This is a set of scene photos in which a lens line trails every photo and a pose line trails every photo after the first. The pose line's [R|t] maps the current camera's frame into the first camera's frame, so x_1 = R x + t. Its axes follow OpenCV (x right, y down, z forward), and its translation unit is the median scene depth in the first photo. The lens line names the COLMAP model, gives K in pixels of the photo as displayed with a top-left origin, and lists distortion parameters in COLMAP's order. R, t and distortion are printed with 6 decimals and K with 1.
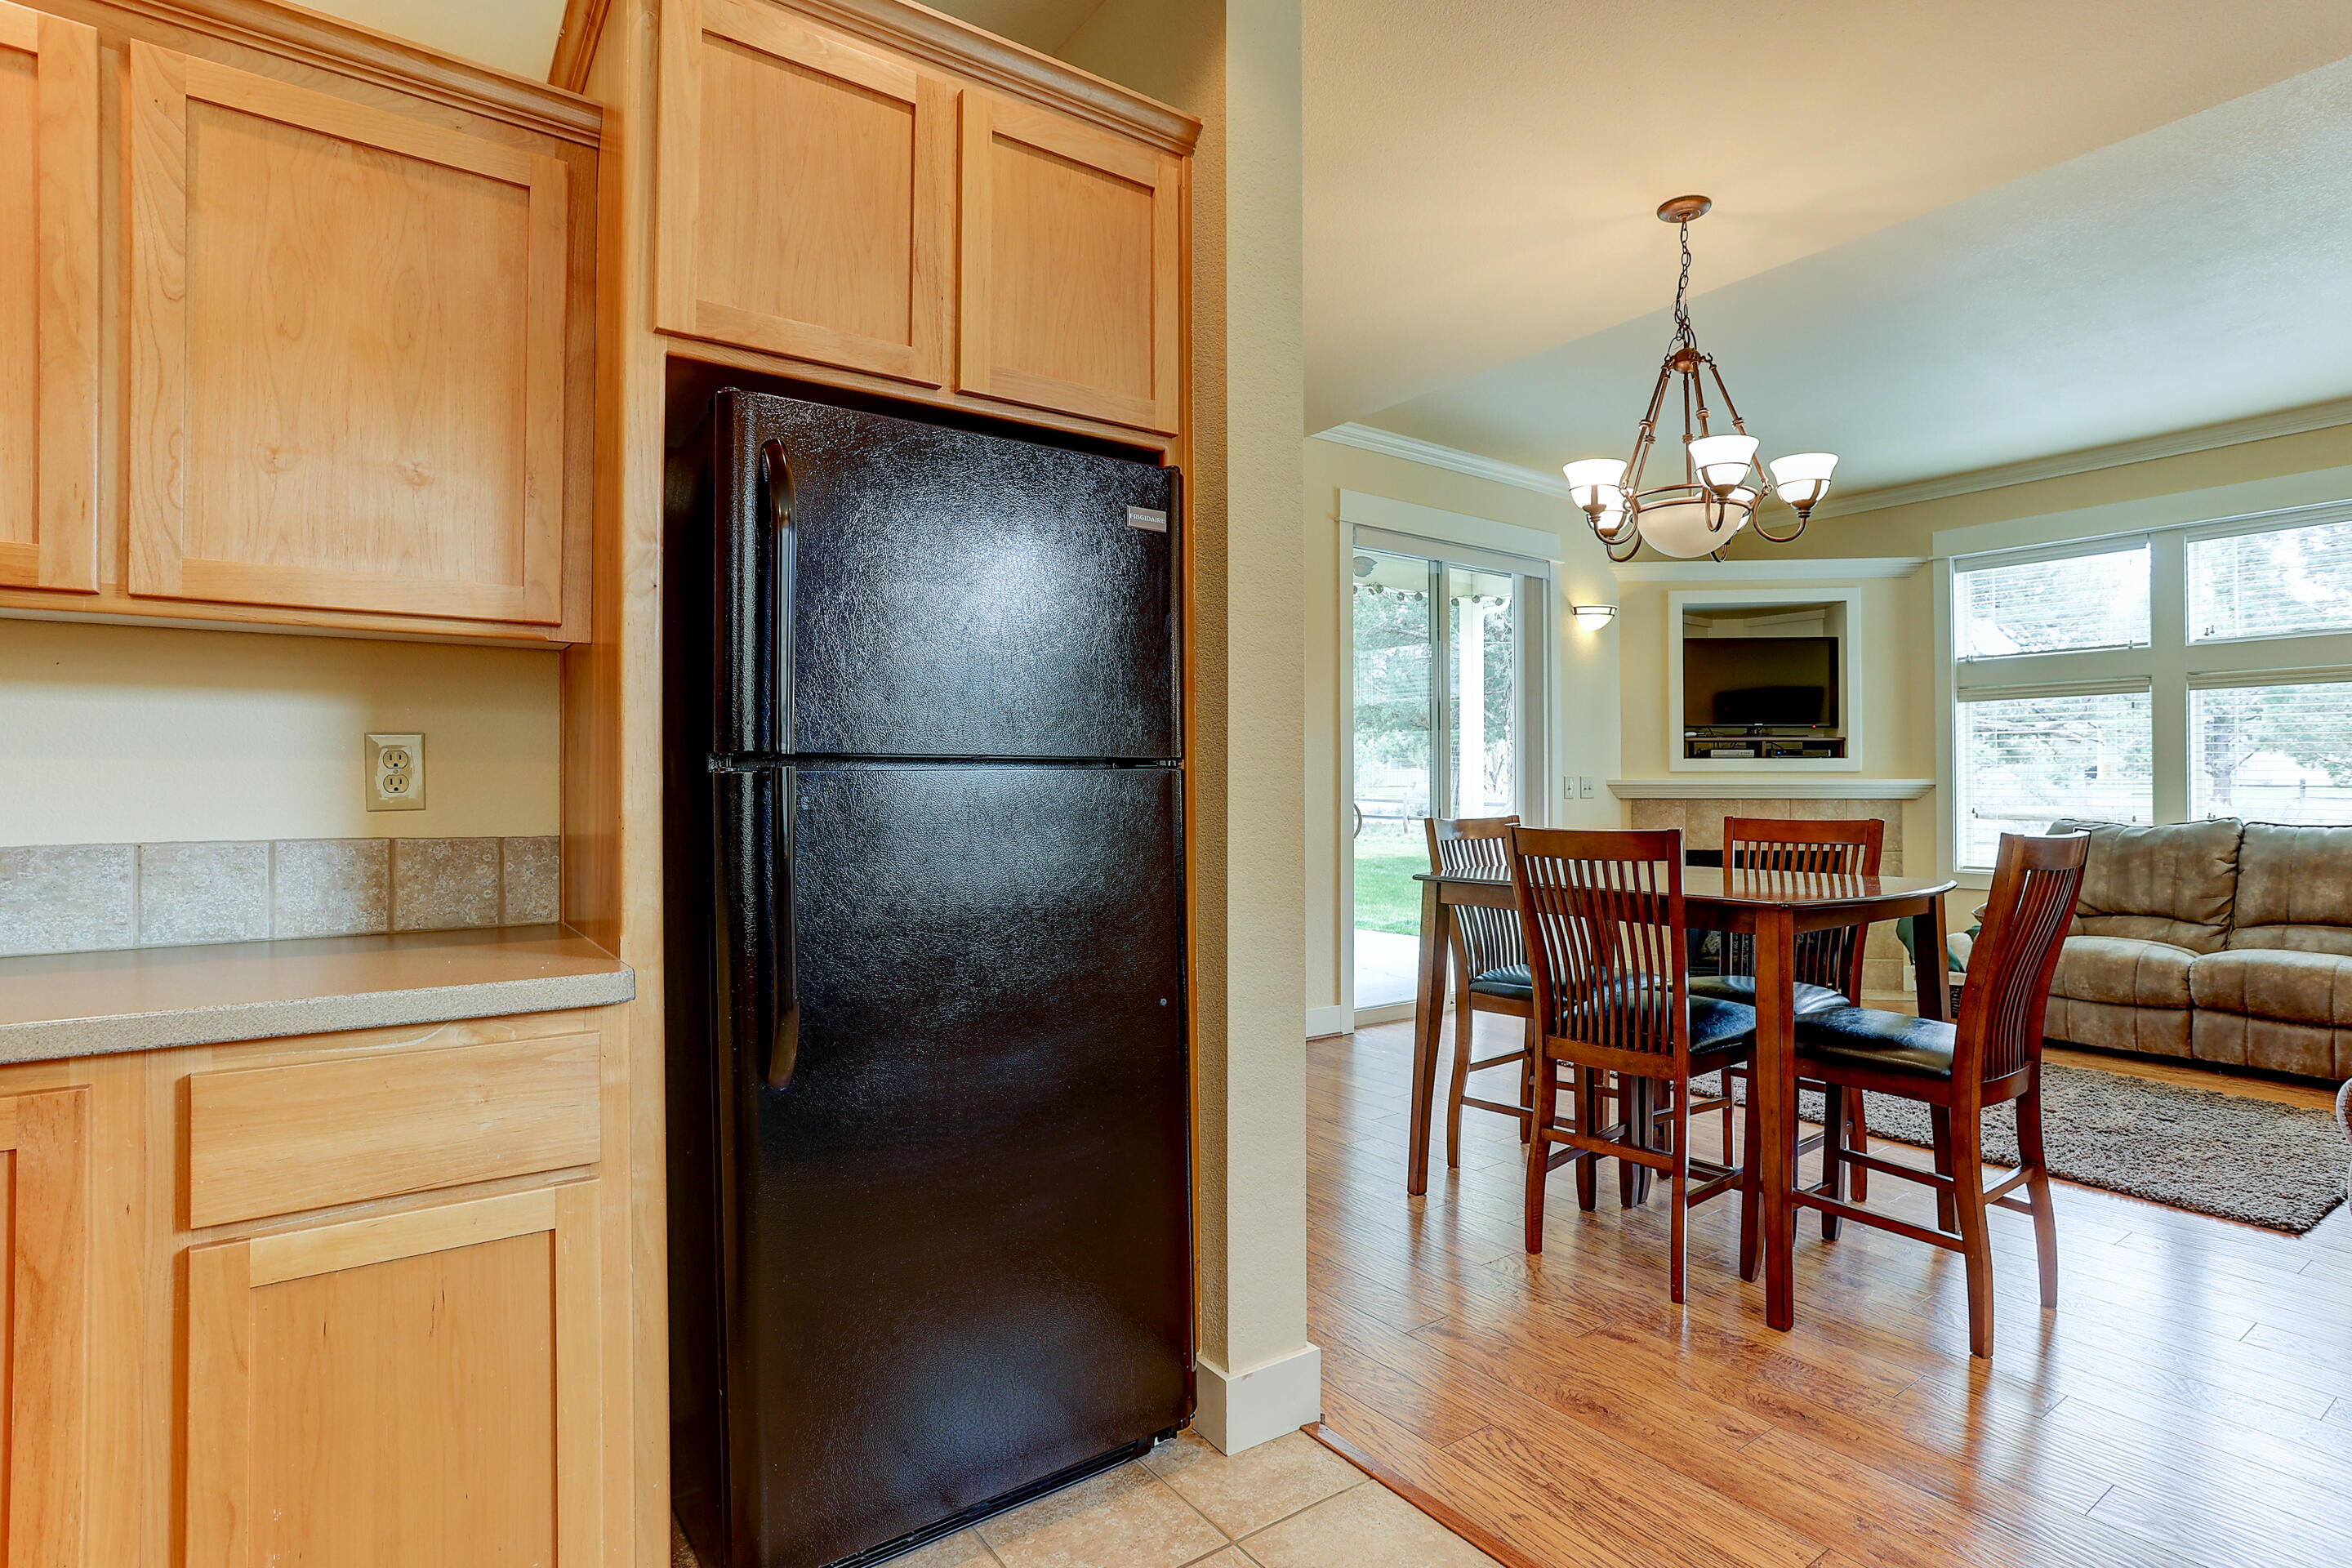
lens RADIAL K [[1173.7, 0, 1174.3], [0, 1173.7, 790.2], [0, 0, 1]] dist [-0.028388, 0.014412]
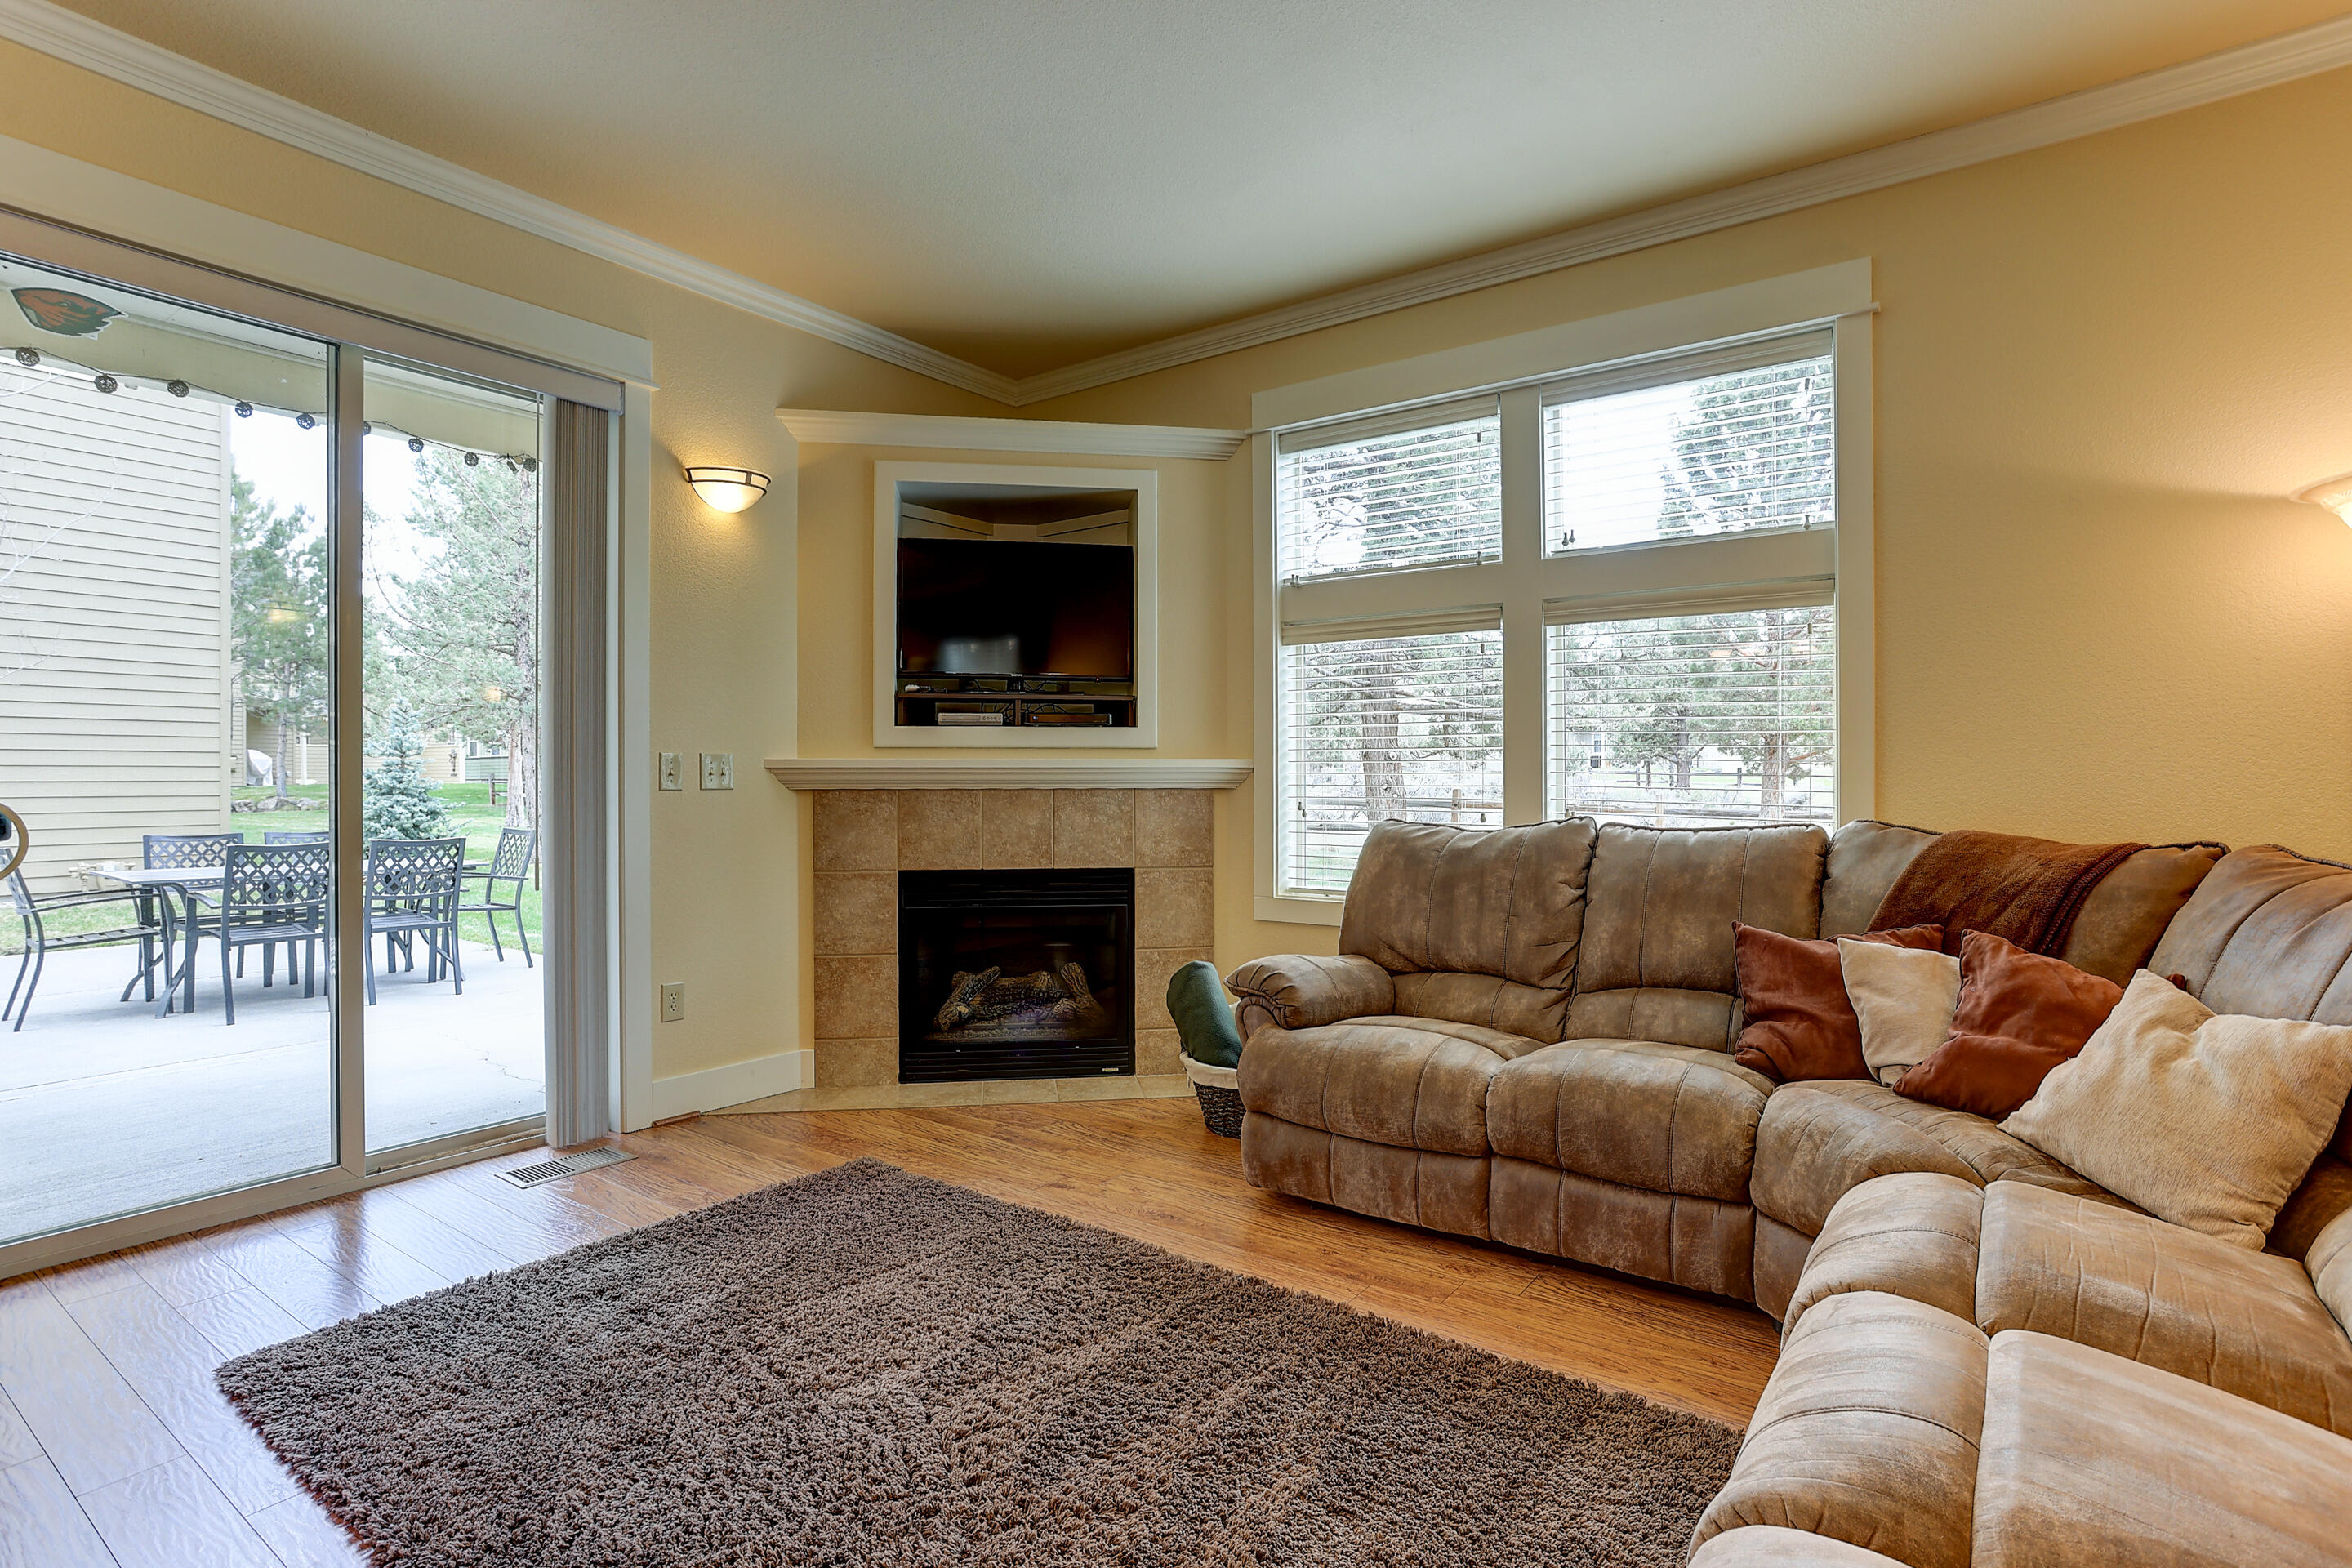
lens RADIAL K [[1162.1, 0, 1227.9], [0, 1162.1, 788.5], [0, 0, 1]] dist [-0.048649, 0.000647]
pose [[0.941070, -0.004929, 0.338176, 0.502649], [0.001951, 0.999956, 0.009144, 0.001409], [-0.338206, -0.007945, 0.941039, 0.452720]]
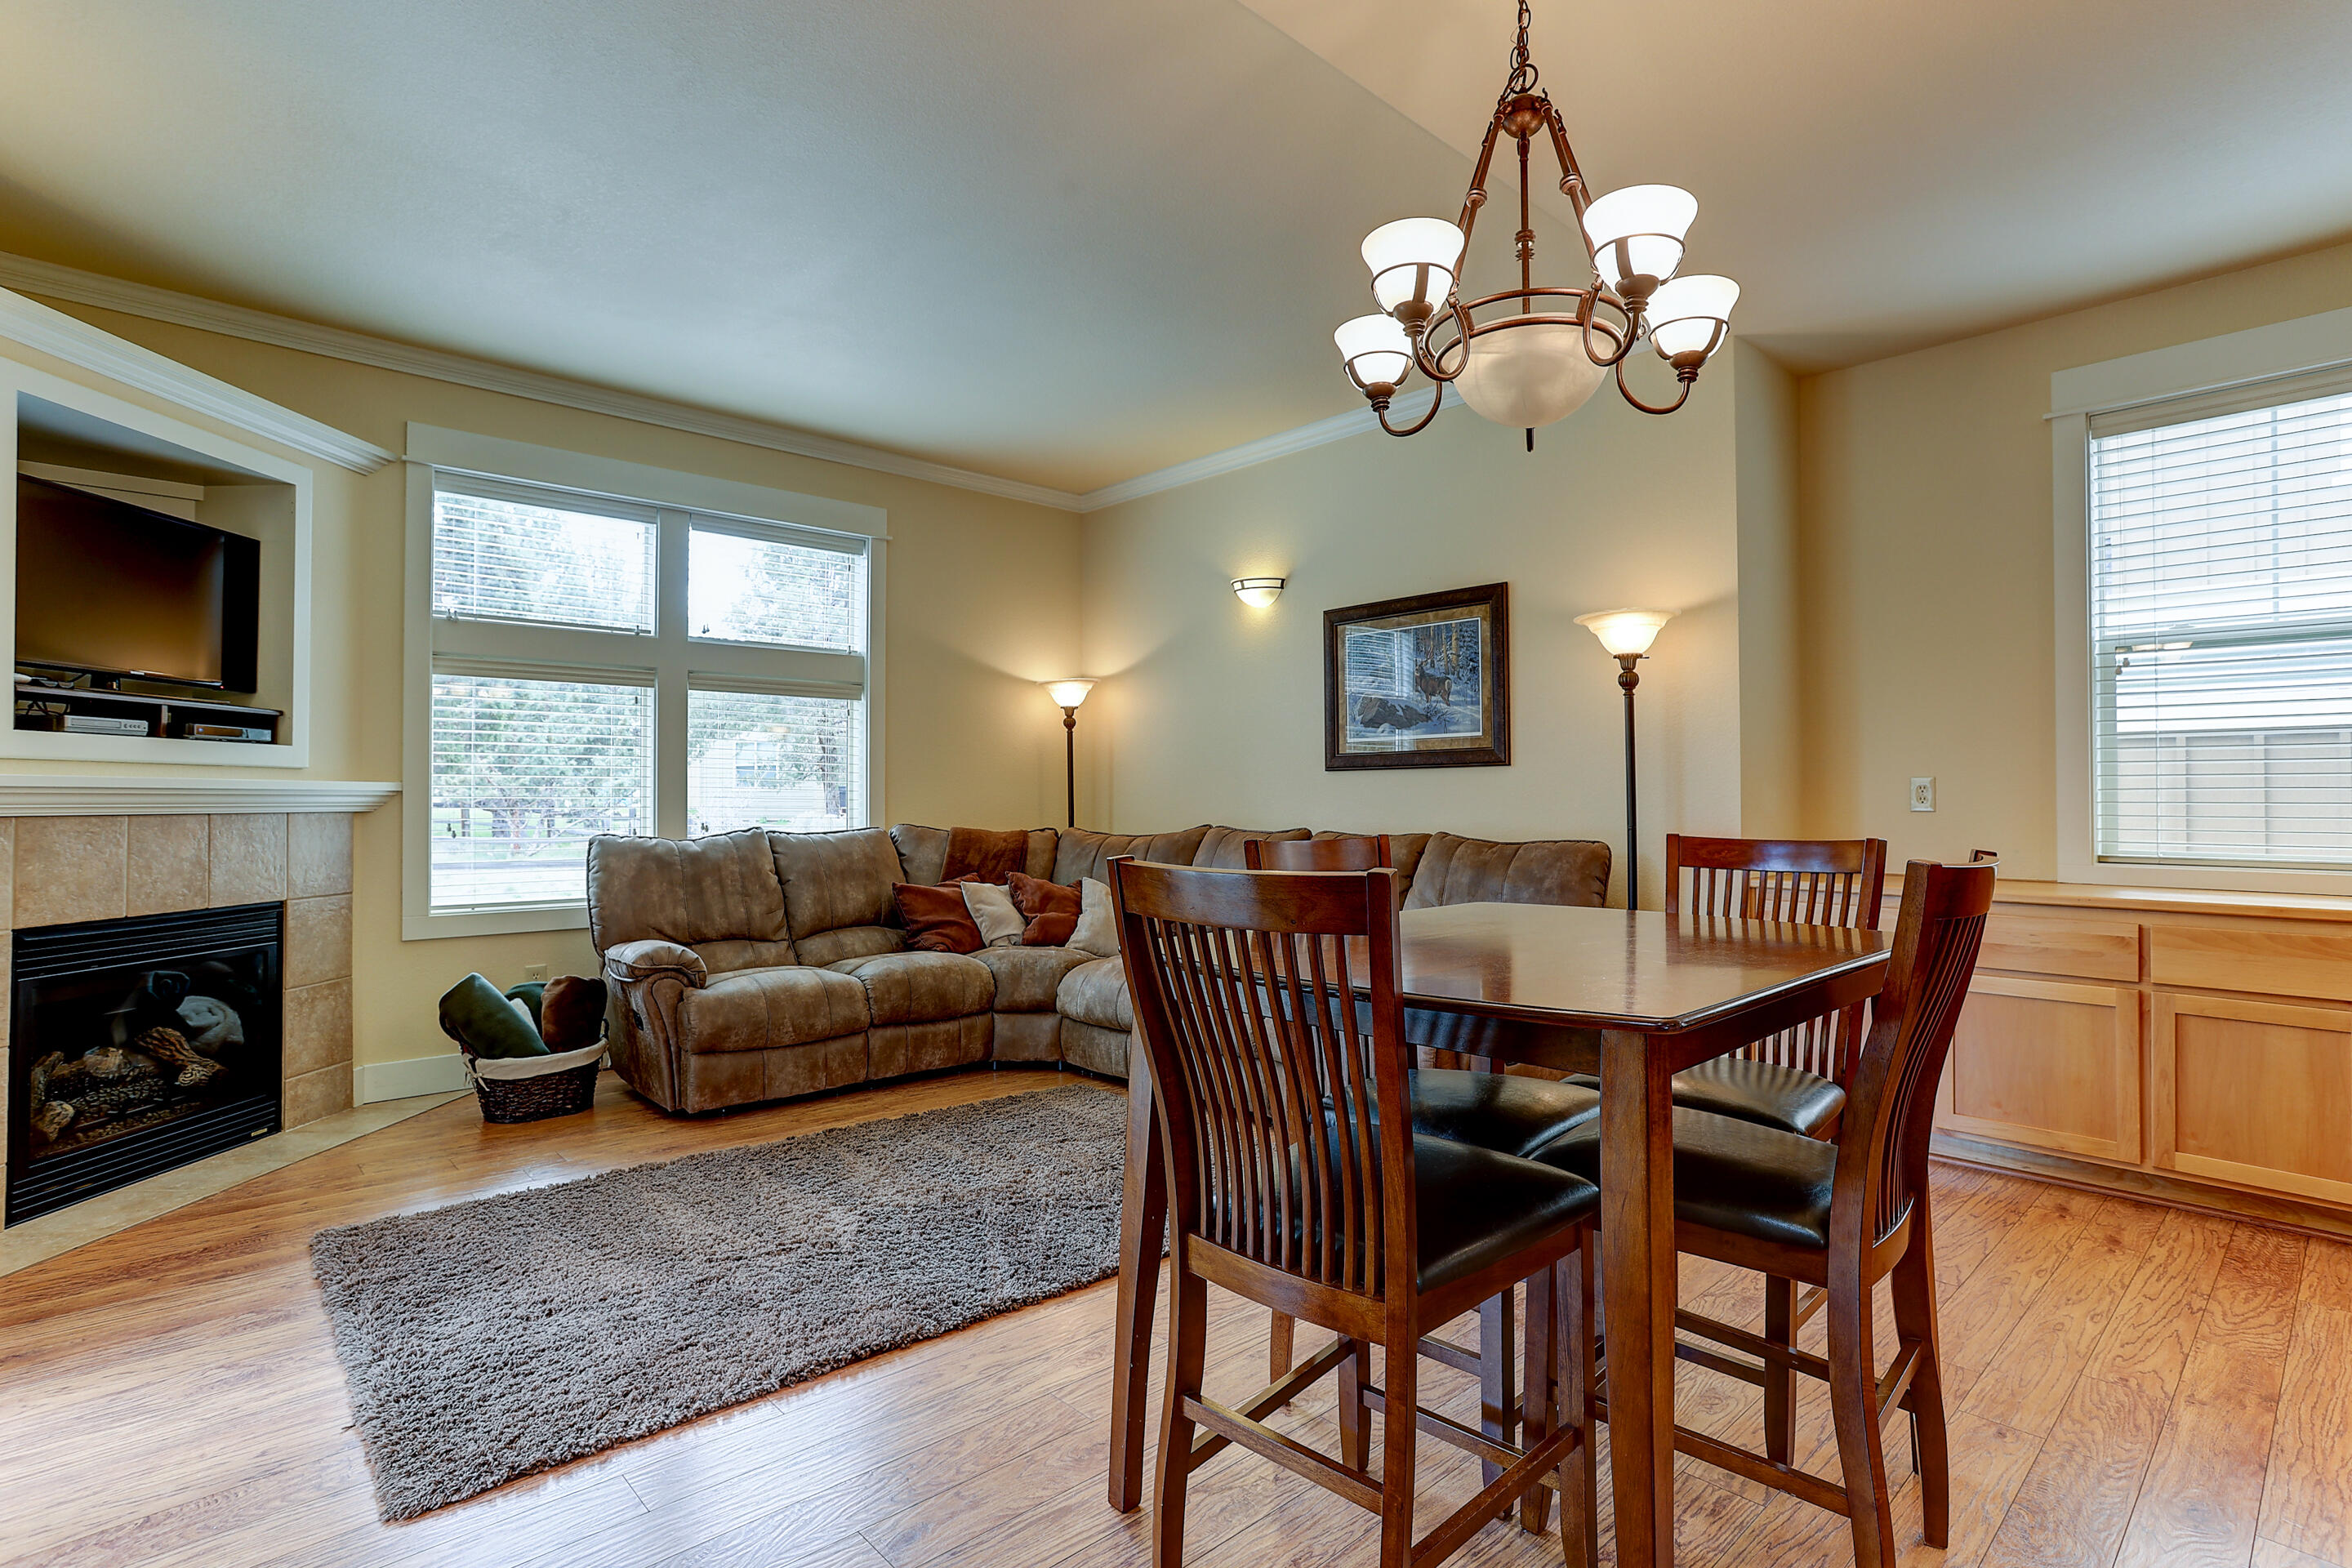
lens RADIAL K [[1143.5, 0, 1176.0], [0, 1143.5, 784.0], [0, 0, 1]] dist [-0.000842, -0.000116]
pose [[-0.134680, 0.009008, 0.990848, -0.082241], [-0.004407, 0.999943, -0.009690, -0.004754], [-0.990879, -0.005672, -0.134633, 0.779269]]
